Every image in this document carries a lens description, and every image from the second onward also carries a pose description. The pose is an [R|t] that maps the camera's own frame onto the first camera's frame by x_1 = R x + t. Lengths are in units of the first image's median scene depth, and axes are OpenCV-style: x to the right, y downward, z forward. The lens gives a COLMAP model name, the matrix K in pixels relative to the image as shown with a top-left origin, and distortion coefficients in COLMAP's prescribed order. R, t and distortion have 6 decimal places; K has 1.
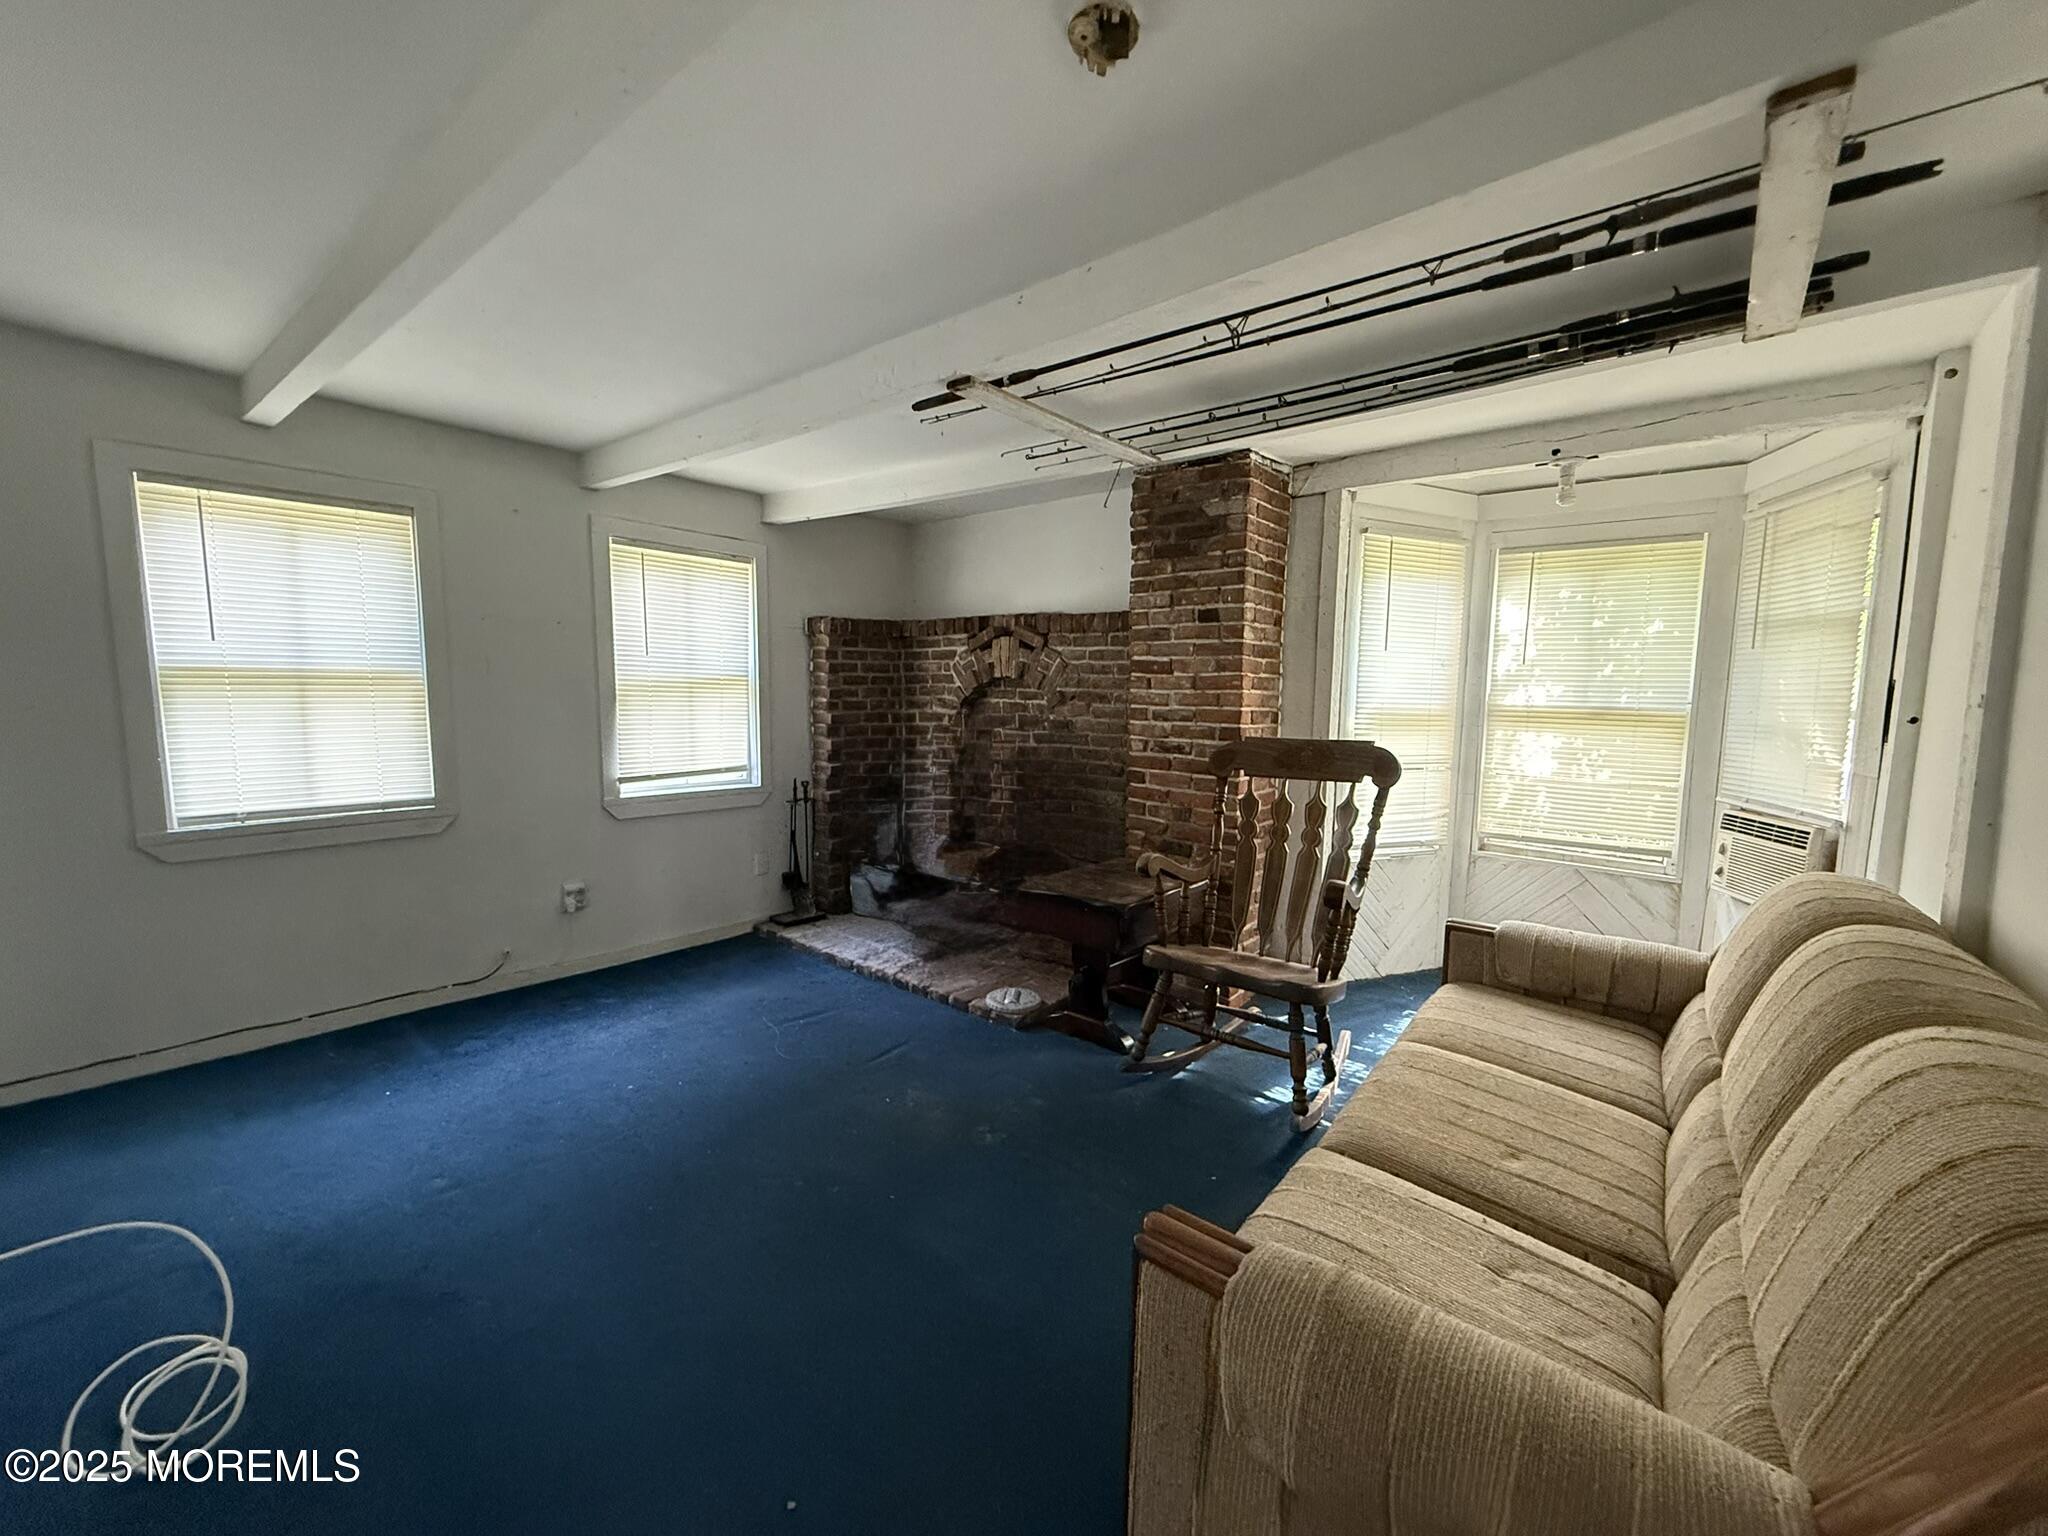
lens RADIAL K [[818.0, 0, 1016.1], [0, 818.0, 763.1], [0, 0, 1]] dist [0.001397, 0.000067]
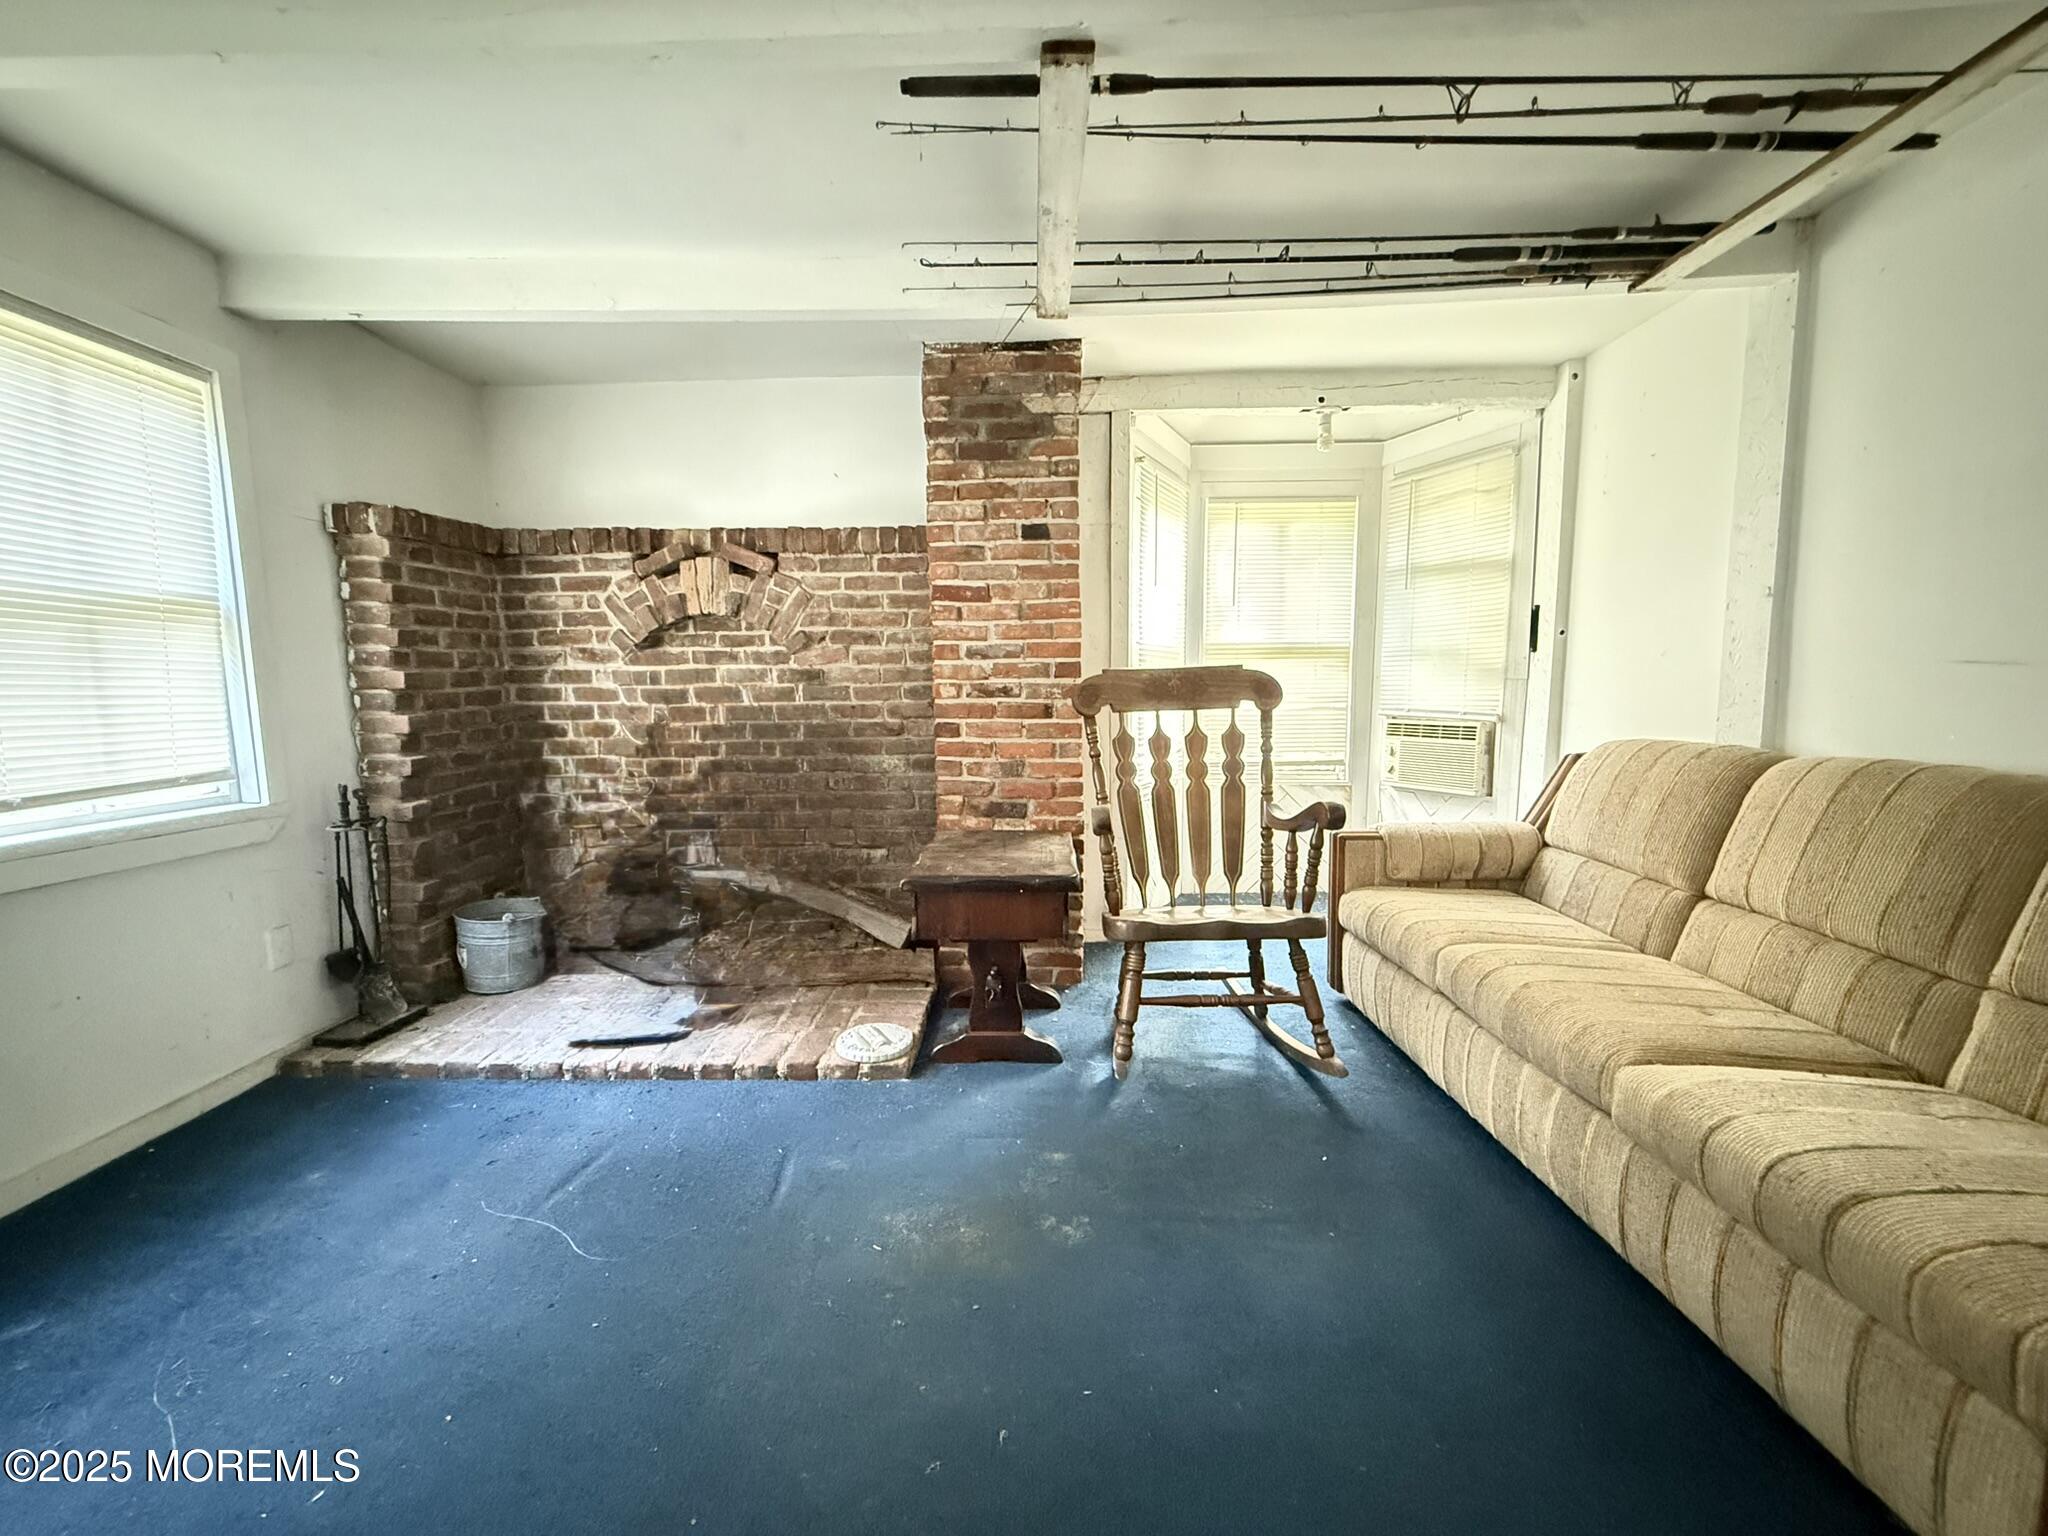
lens RADIAL K [[818.0, 0, 1016.1], [0, 818.0, 763.1], [0, 0, 1]] dist [0.001397, 0.000067]
pose [[0.783417, -0.088057, 0.615226, -0.304840], [0.082196, 0.995896, 0.037876, 0.024502], [-0.616036, 0.020896, 0.787440, 0.320079]]
